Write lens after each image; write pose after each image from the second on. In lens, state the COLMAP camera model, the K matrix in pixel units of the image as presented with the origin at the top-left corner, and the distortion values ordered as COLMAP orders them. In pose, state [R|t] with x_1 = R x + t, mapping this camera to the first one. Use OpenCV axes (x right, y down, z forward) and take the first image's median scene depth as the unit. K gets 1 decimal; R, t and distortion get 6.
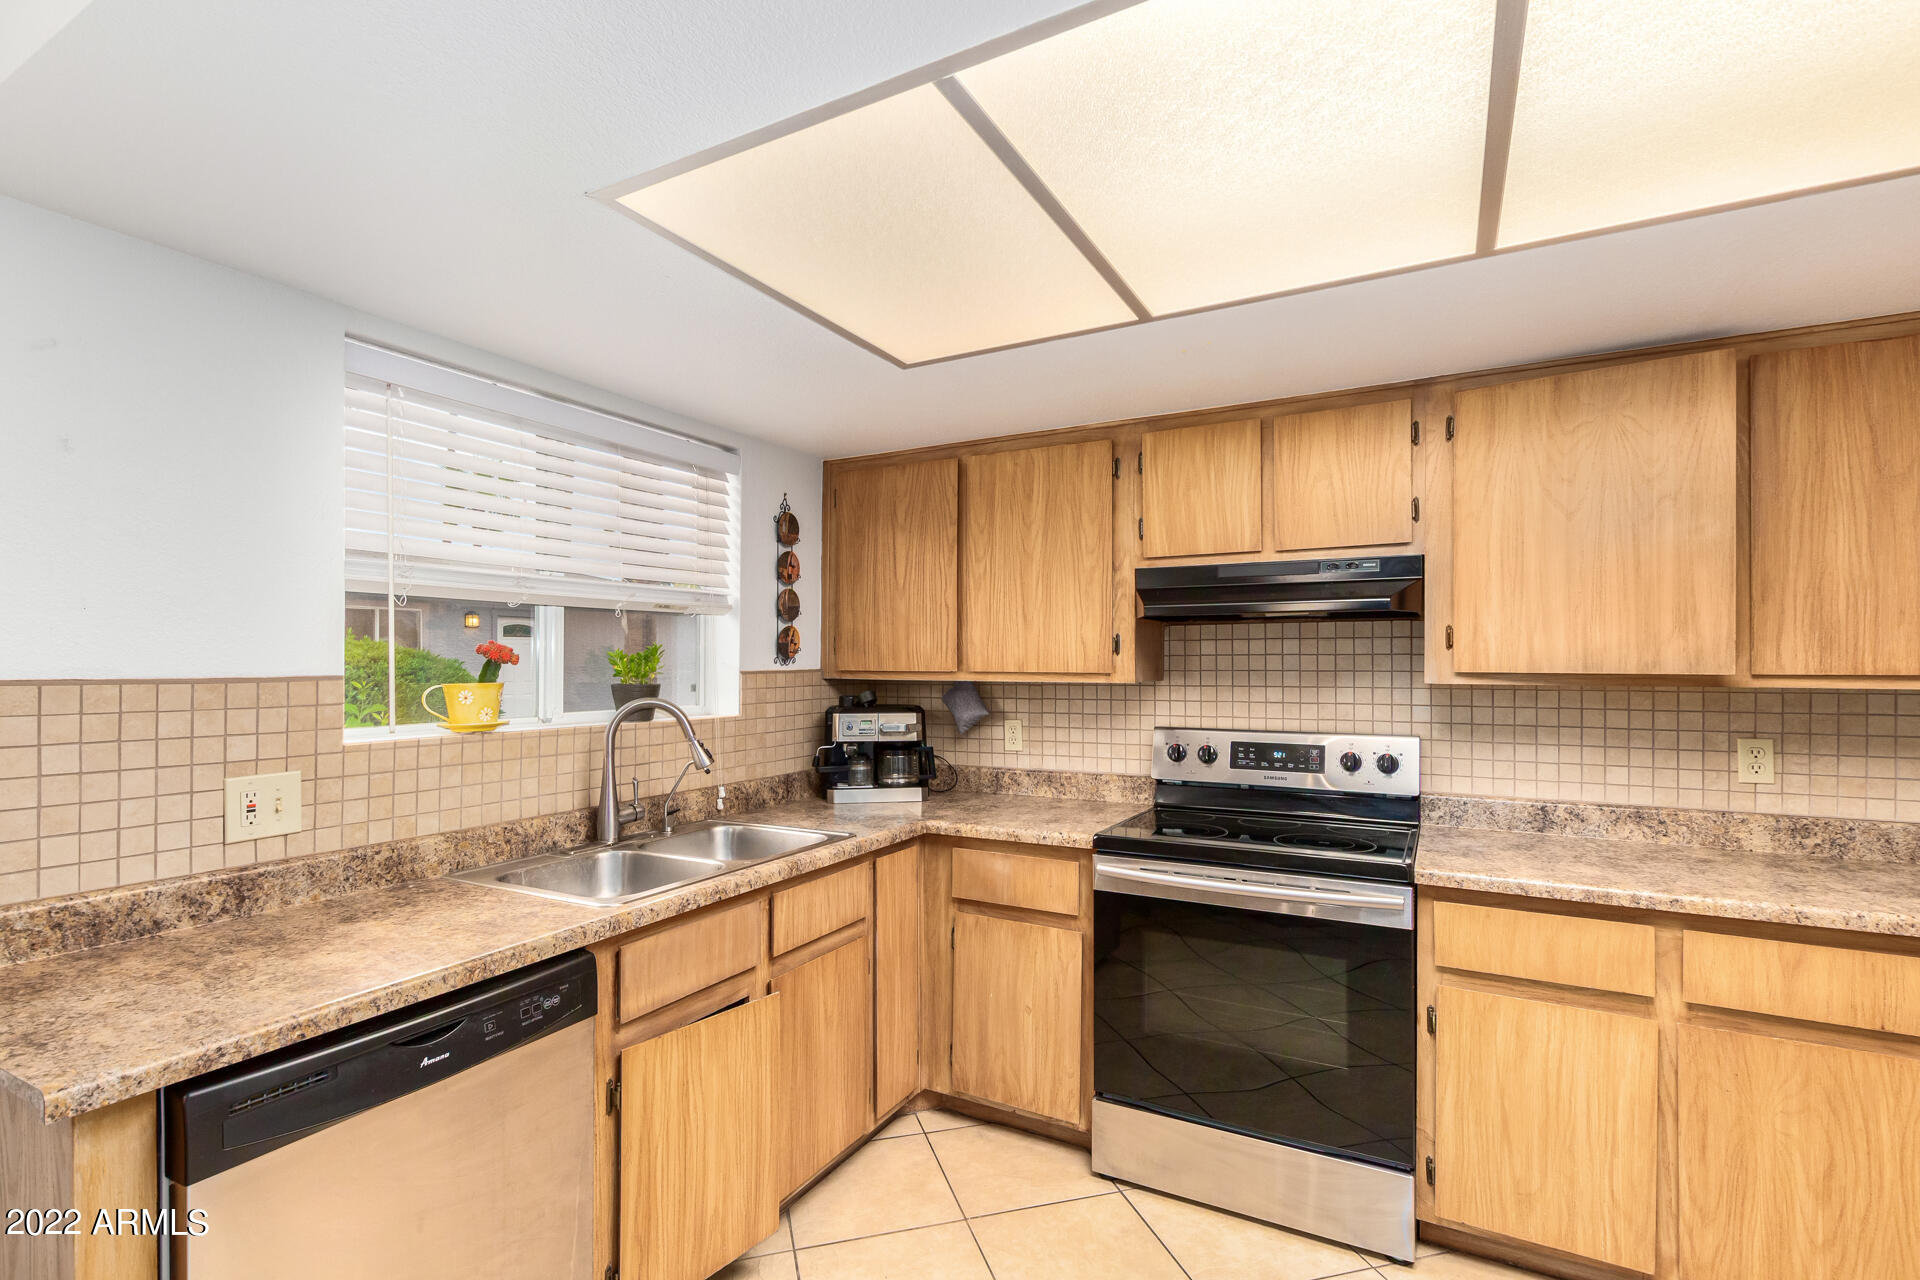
lens RADIAL K [[887.5, 0, 942.8], [0, 887.5, 656.1], [0, 0, 1]] dist [0.010421, -0.004205]
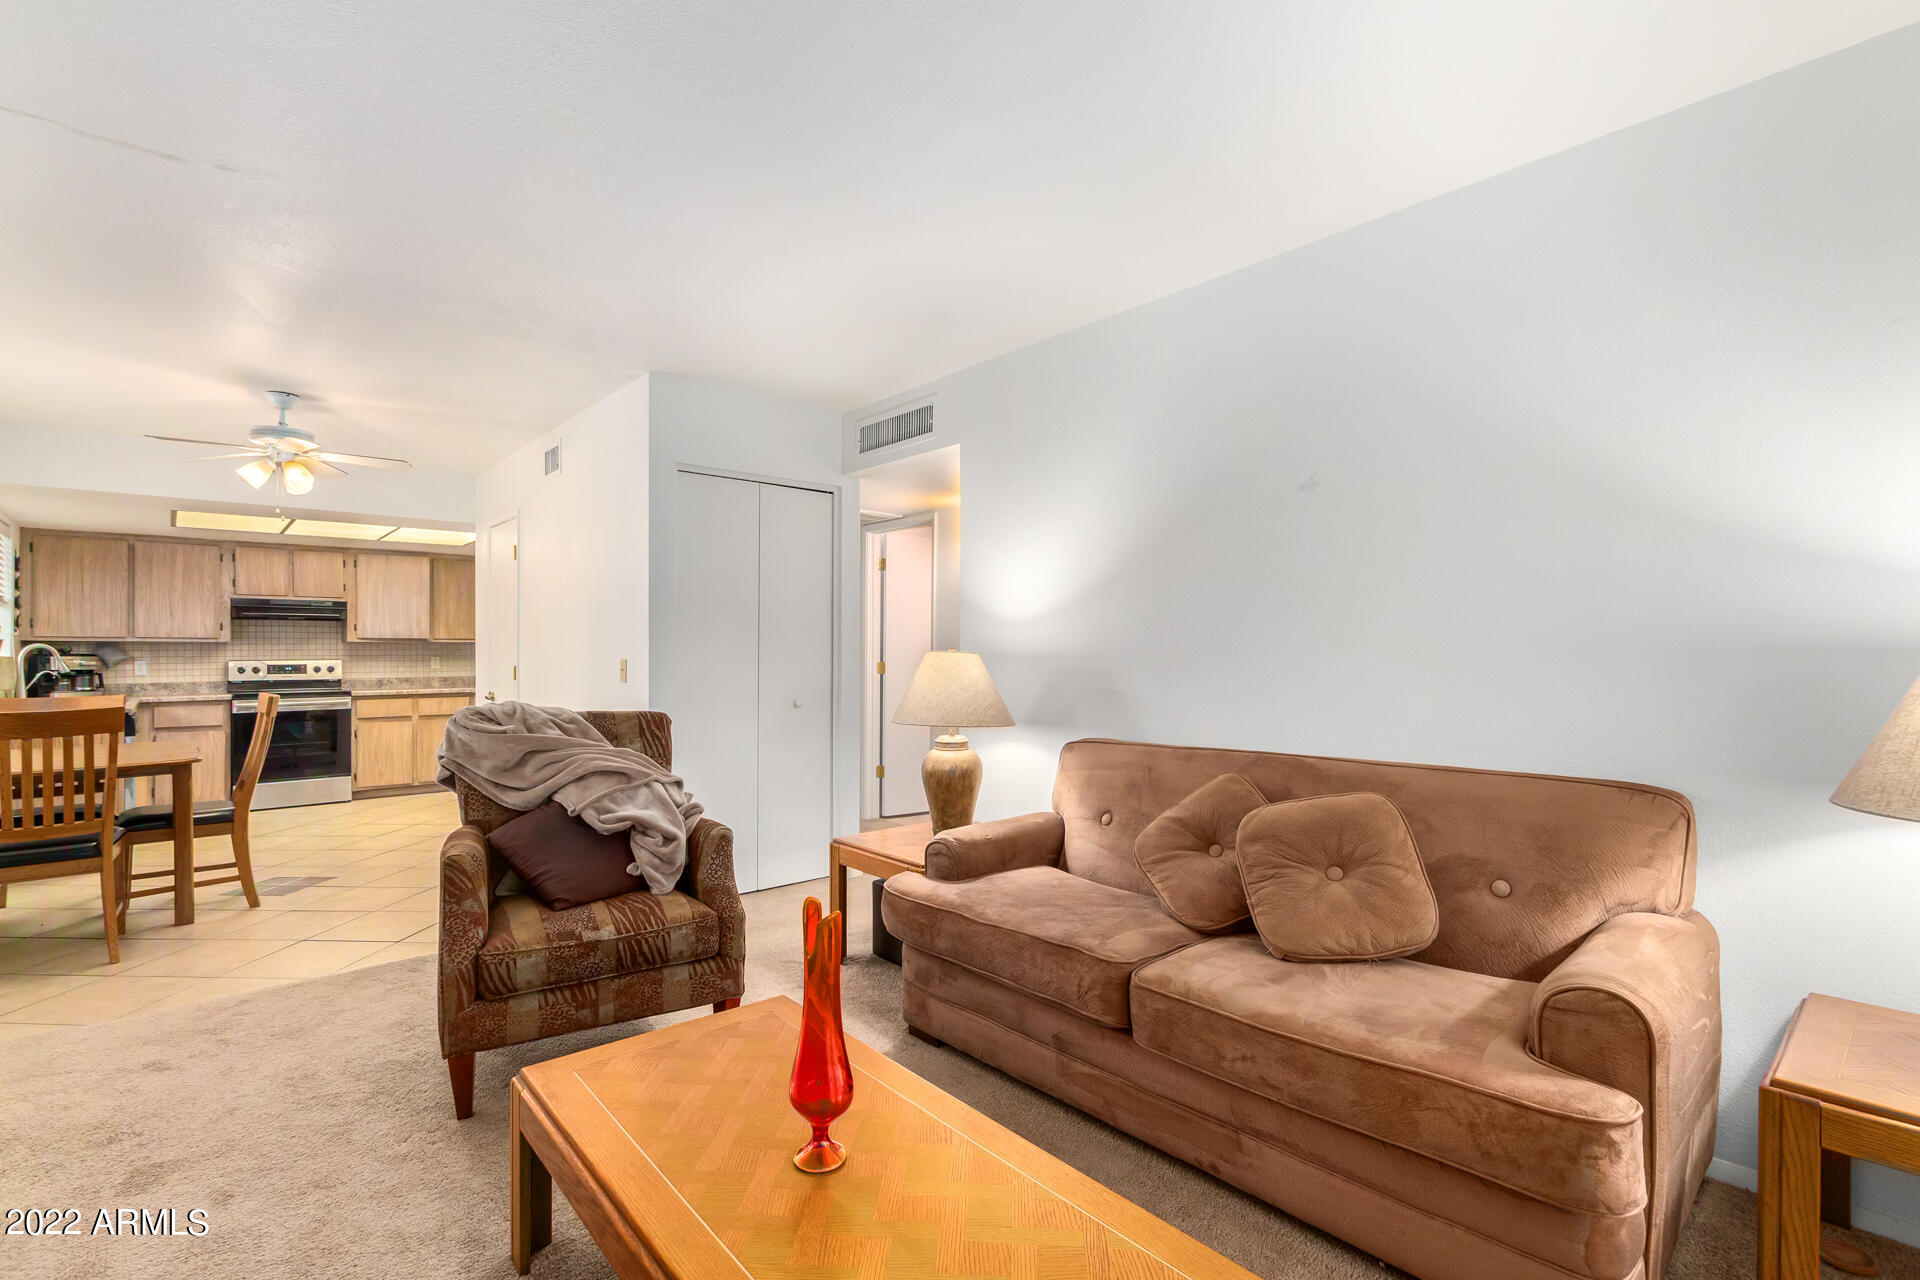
lens RADIAL K [[887.5, 0, 934.8], [0, 887.5, 653.4], [0, 0, 1]] dist [0.010421, -0.004205]
pose [[0.344932, -0.000208, 0.938628, -1.581387], [0.000735, 1.000000, -0.000048, 0.068780], [-0.938628, 0.000707, 0.344932, -1.904596]]
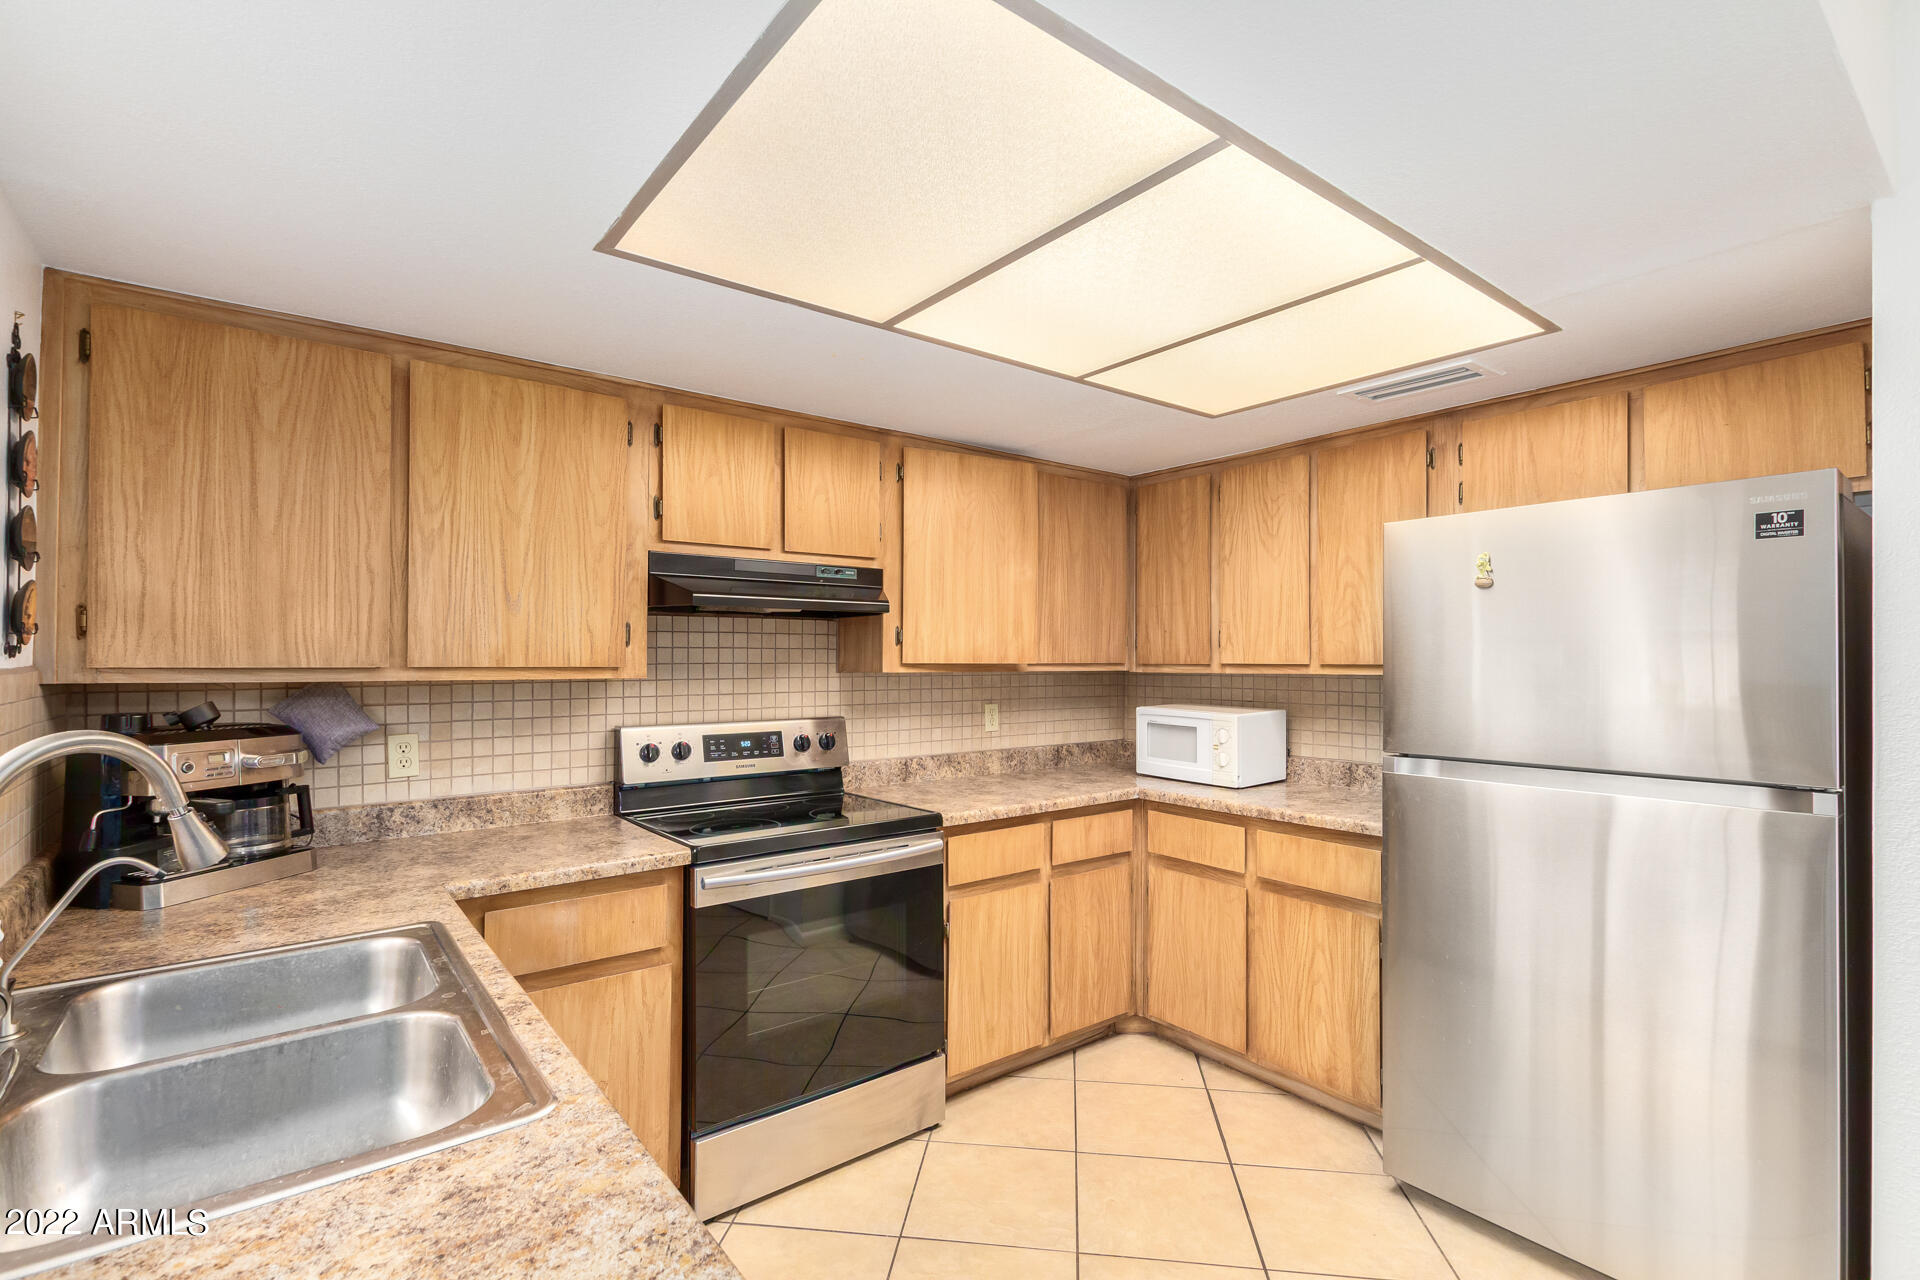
lens RADIAL K [[887.5, 0, 968.5], [0, 887.5, 647.4], [0, 0, 1]] dist [0.010421, -0.004205]
pose [[0.388526, 0.017161, 0.921278, -0.507124], [-0.000574, 0.999831, -0.018382, 0.017574], [-0.921438, 0.006613, 0.388470, 0.364196]]
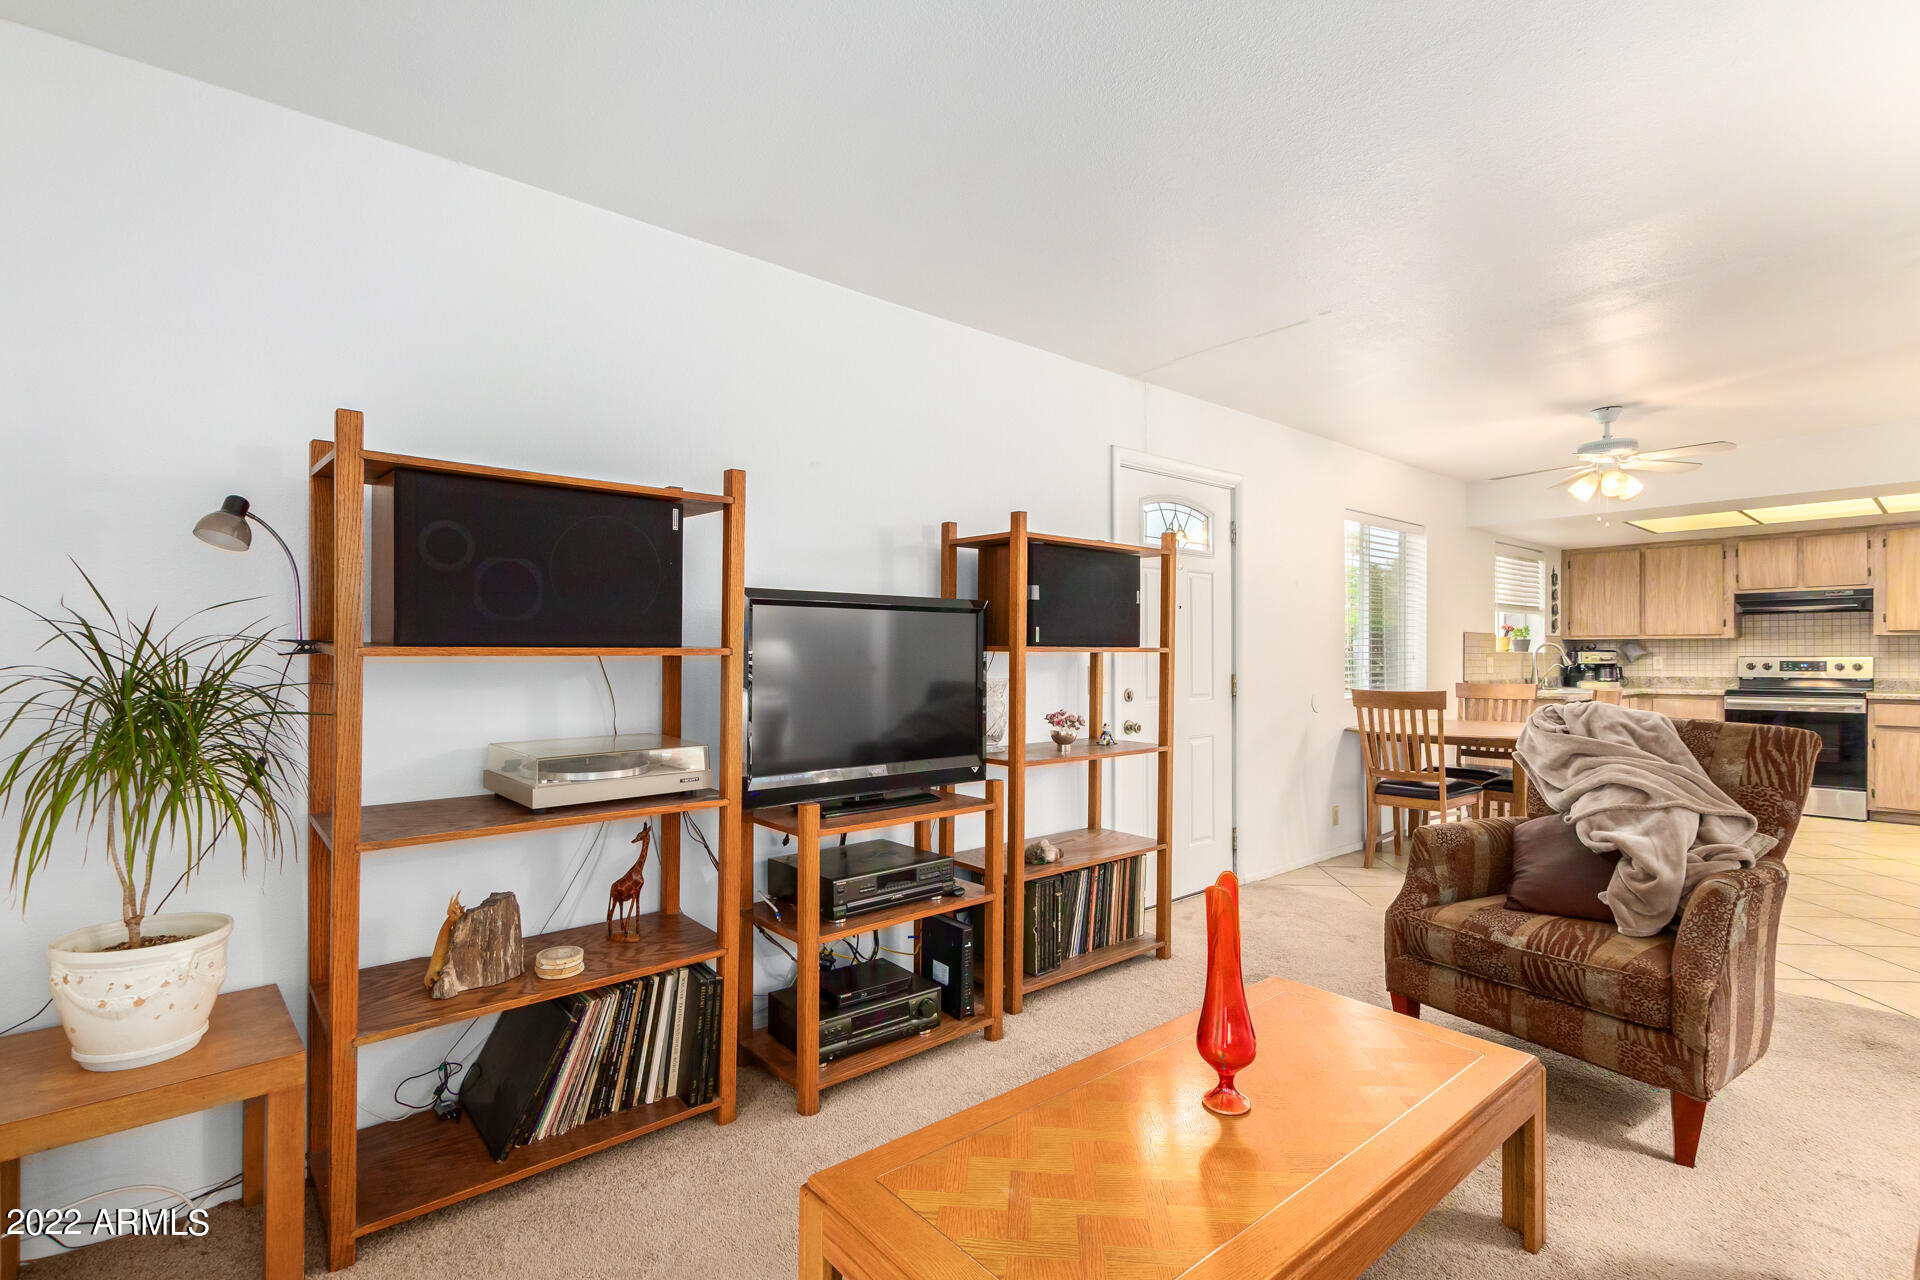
lens RADIAL K [[887.5, 0, 970.8], [0, 887.5, 652.7], [0, 0, 1]] dist [0.010421, -0.004205]
pose [[0.942513, -0.002643, -0.334158, -1.053784], [0.003402, 0.999993, 0.001689, 0.065007], [0.334151, -0.002729, 0.942516, -2.288470]]
